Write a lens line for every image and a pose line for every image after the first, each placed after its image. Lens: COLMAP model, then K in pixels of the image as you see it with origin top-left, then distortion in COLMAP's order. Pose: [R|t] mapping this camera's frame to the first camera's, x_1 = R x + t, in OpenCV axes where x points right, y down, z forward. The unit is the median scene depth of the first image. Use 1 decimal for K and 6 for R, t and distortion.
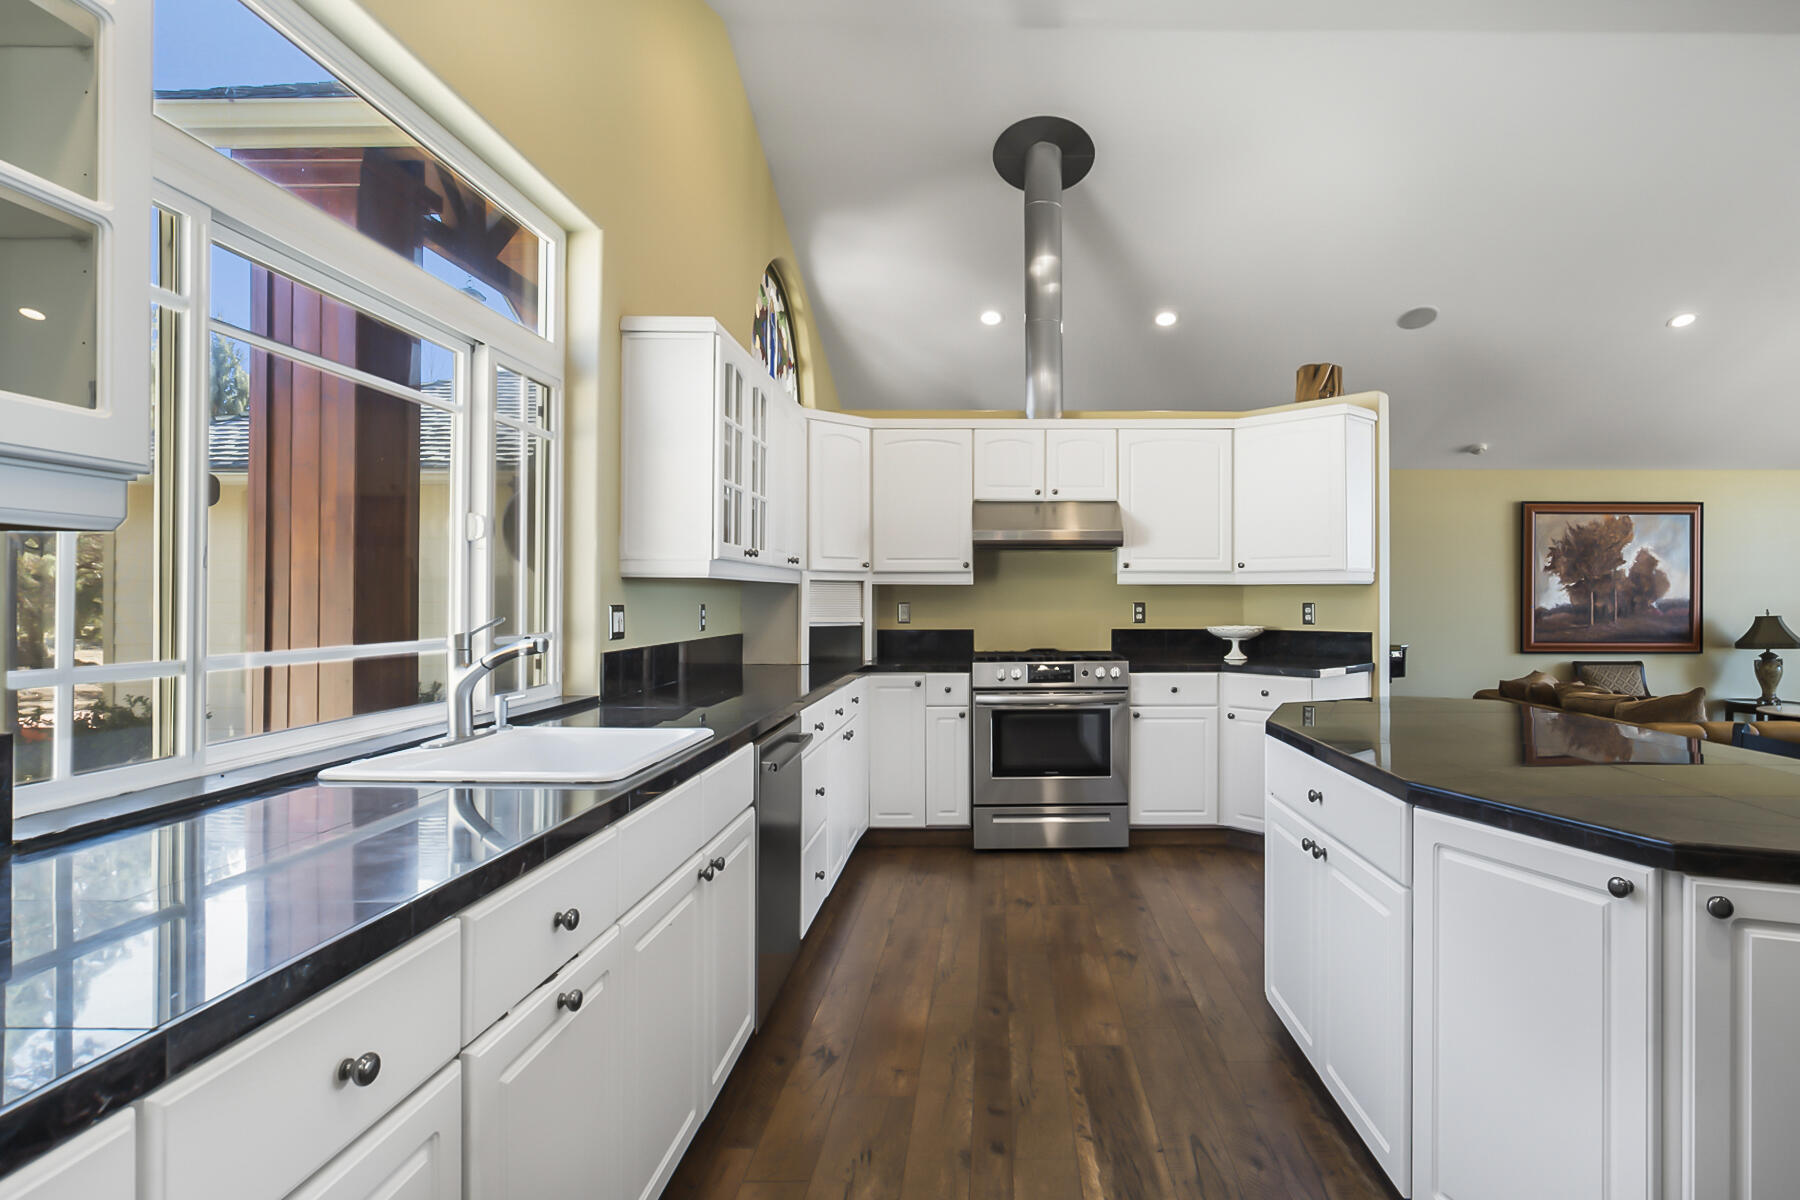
lens RADIAL K [[918.2, 0, 911.8], [0, 918.2, 605.8], [0, 0, 1]] dist [-0.013615, 0.007188]
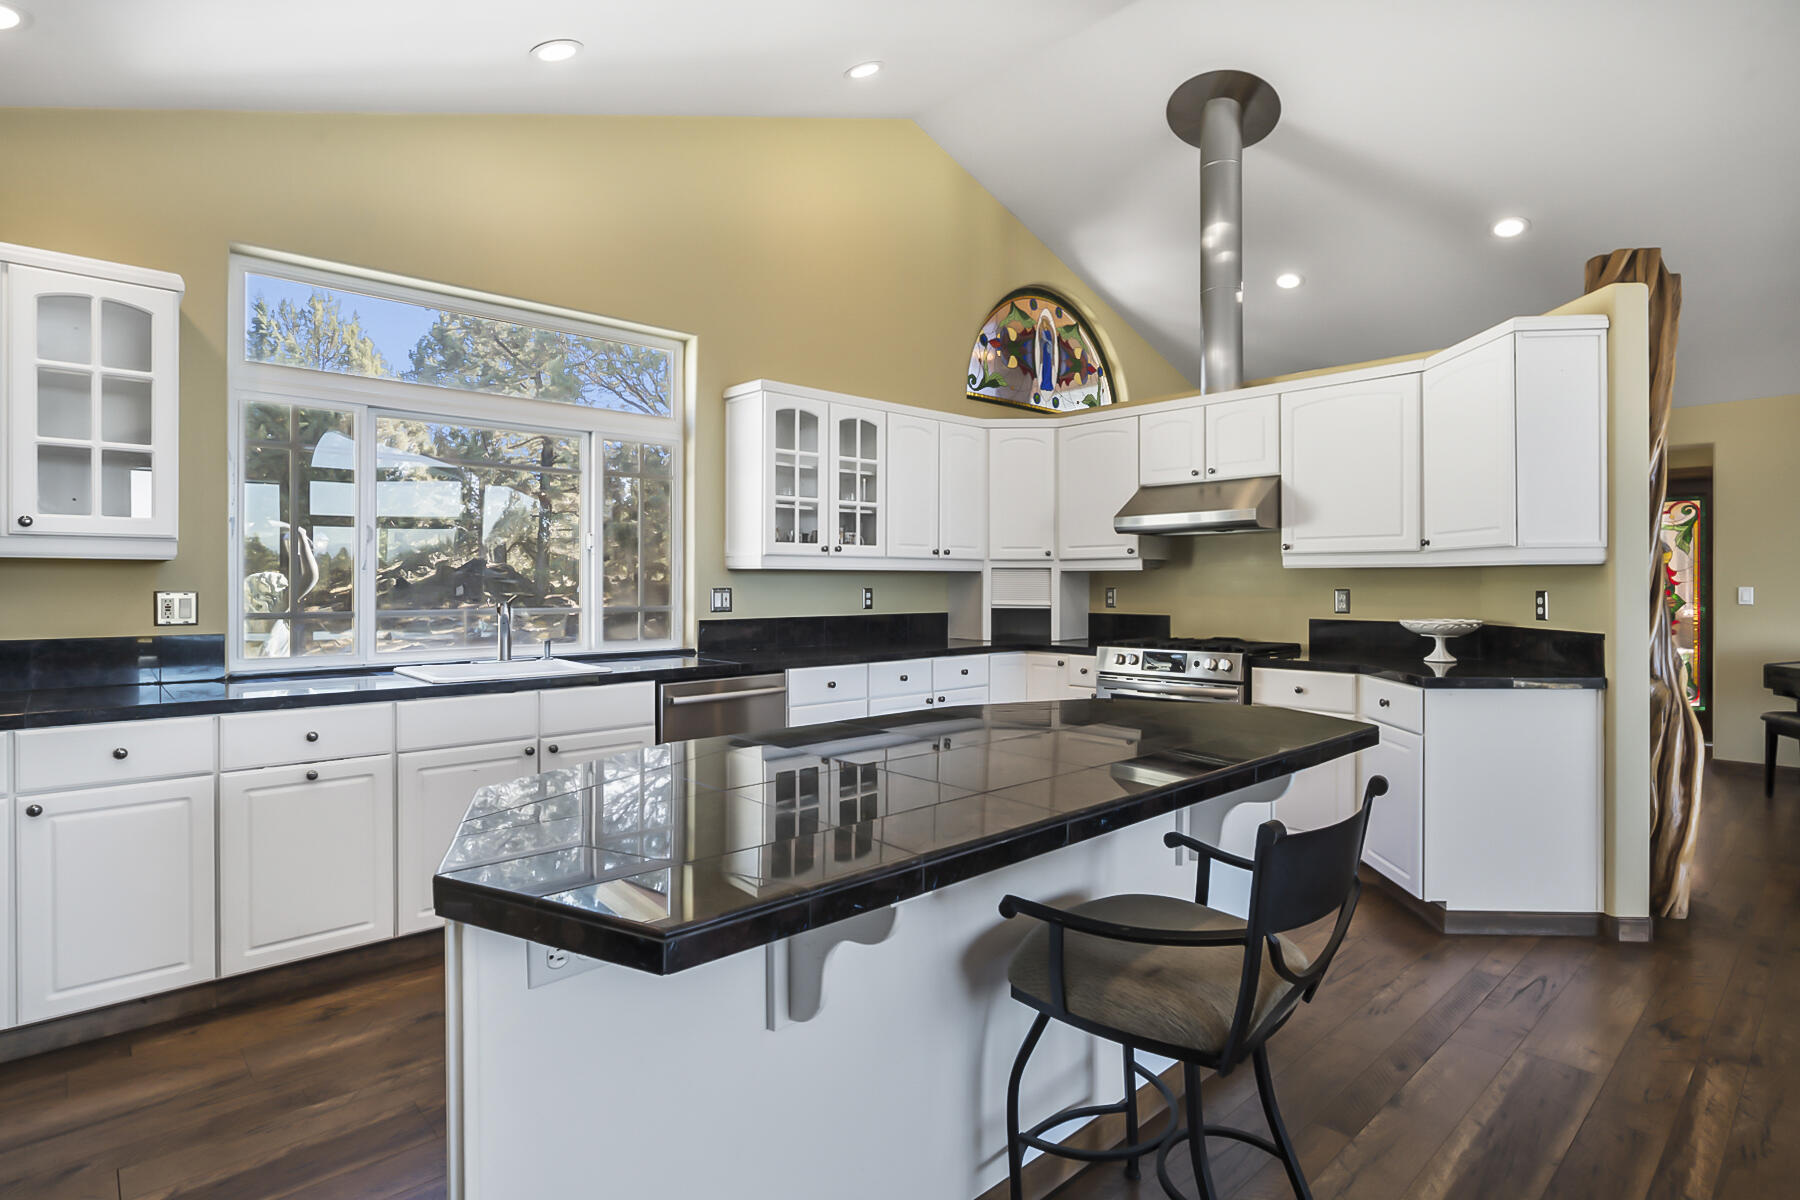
lens RADIAL K [[918.2, 0, 902.9], [0, 918.2, 581.1], [0, 0, 1]] dist [-0.013615, 0.007188]
pose [[0.668009, 0.000147, -0.744153, 0.643209], [-0.005046, 0.999978, -0.004332, -0.005346], [0.744136, 0.006649, 0.667995, 0.133834]]
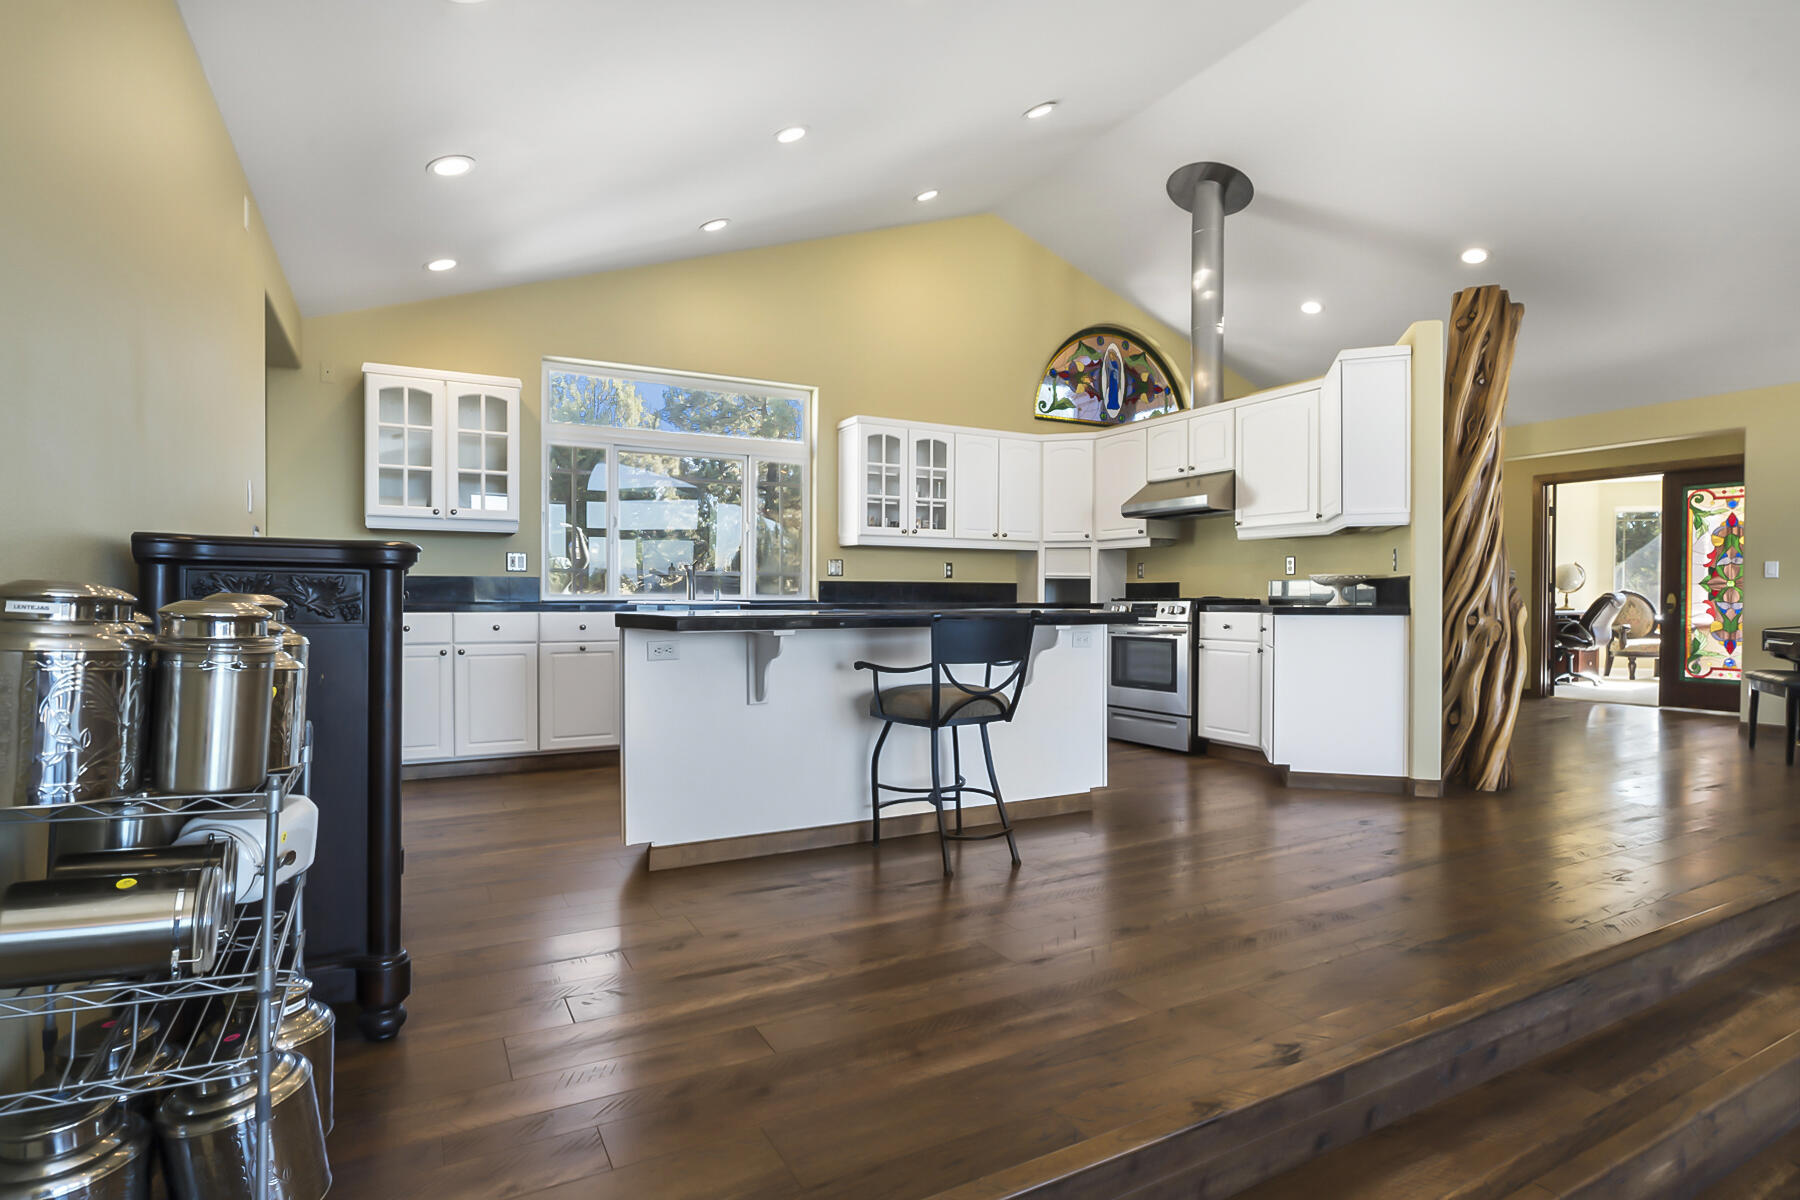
lens RADIAL K [[918.2, 0, 904.4], [0, 918.2, 603.8], [0, 0, 1]] dist [-0.013615, 0.007188]
pose [[0.465245, 0.007510, -0.885150, 1.072049], [-0.007348, 0.999962, 0.004622, 0.056220], [0.885152, 0.004353, 0.465282, 0.078671]]
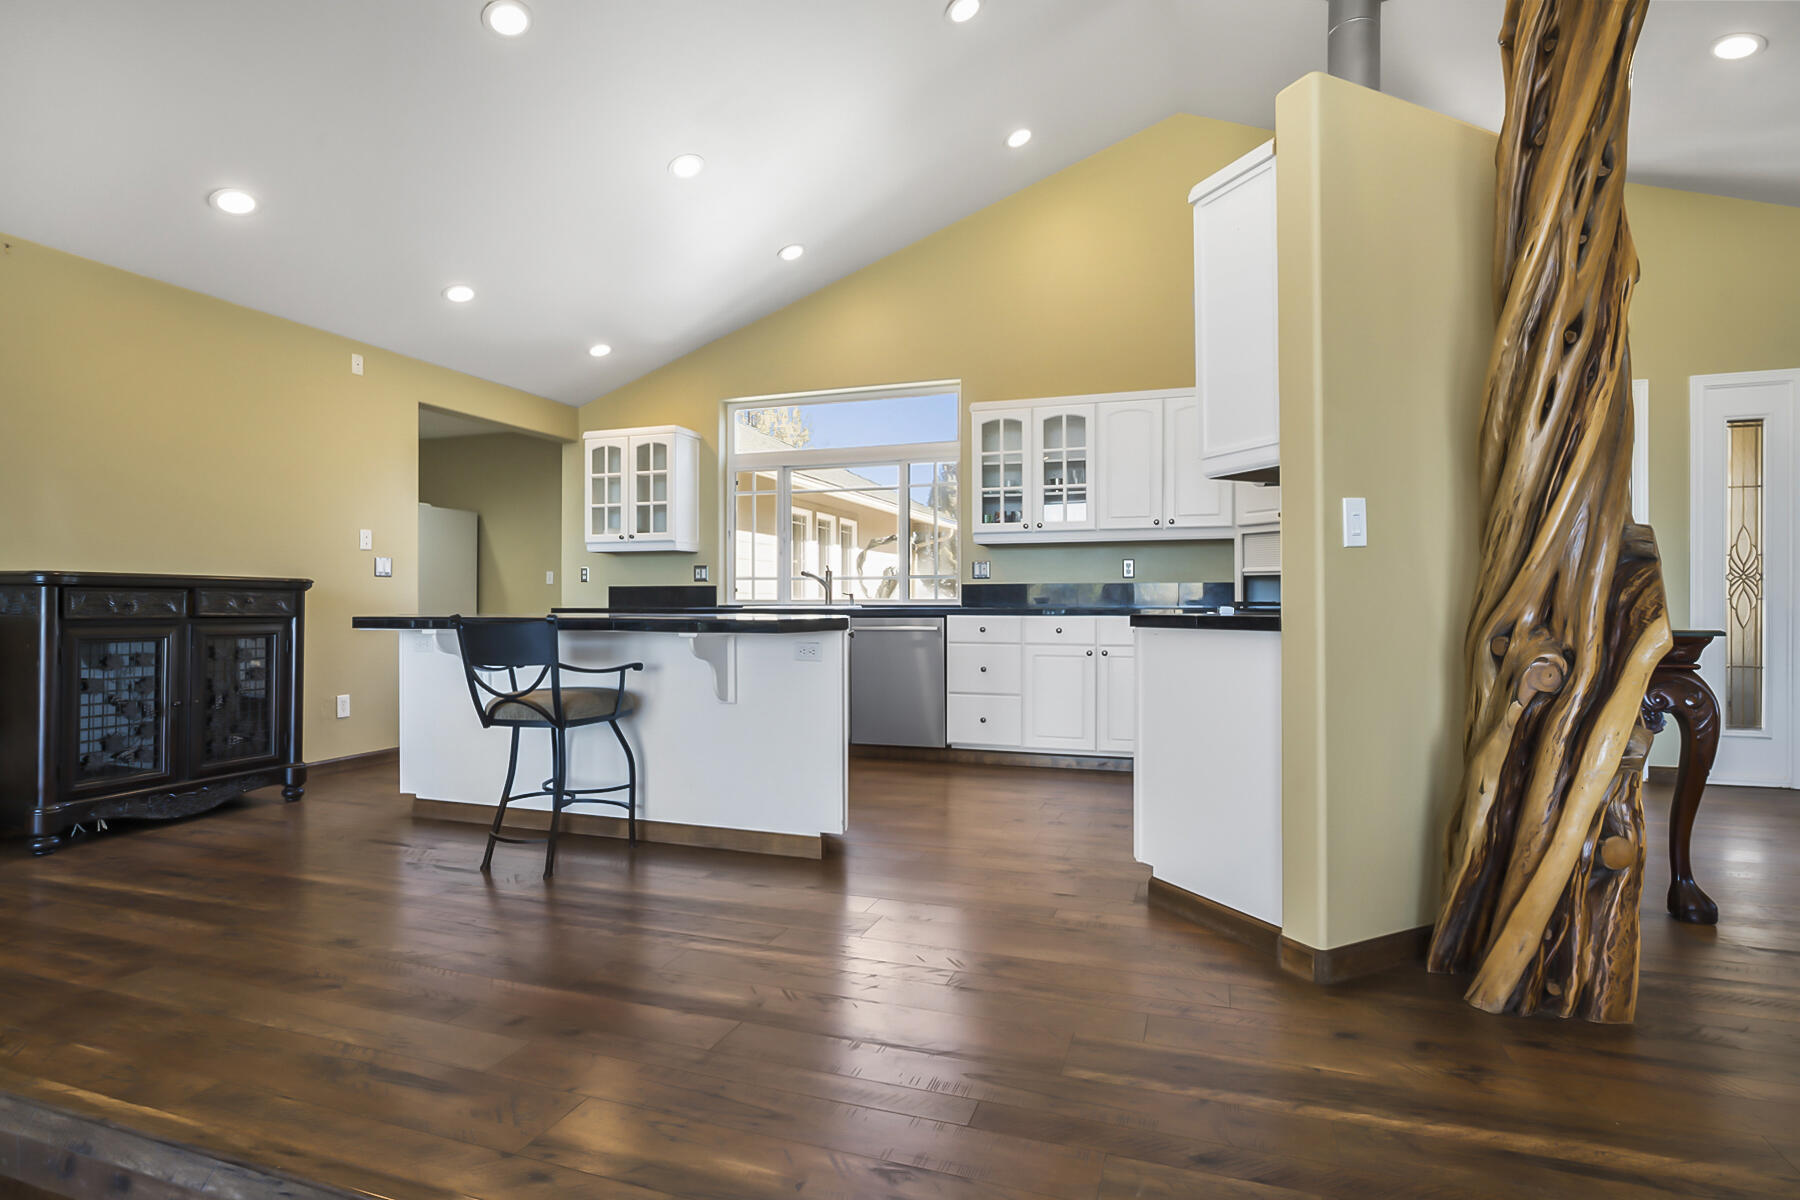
lens RADIAL K [[918.2, 0, 905.2], [0, 918.2, 598.7], [0, 0, 1]] dist [-0.013615, 0.007188]
pose [[-0.352171, -0.001214, -0.935935, 1.034775], [-0.003775, 0.999993, 0.000123, 0.050435], [0.935928, 0.003576, -0.352173, 0.956754]]
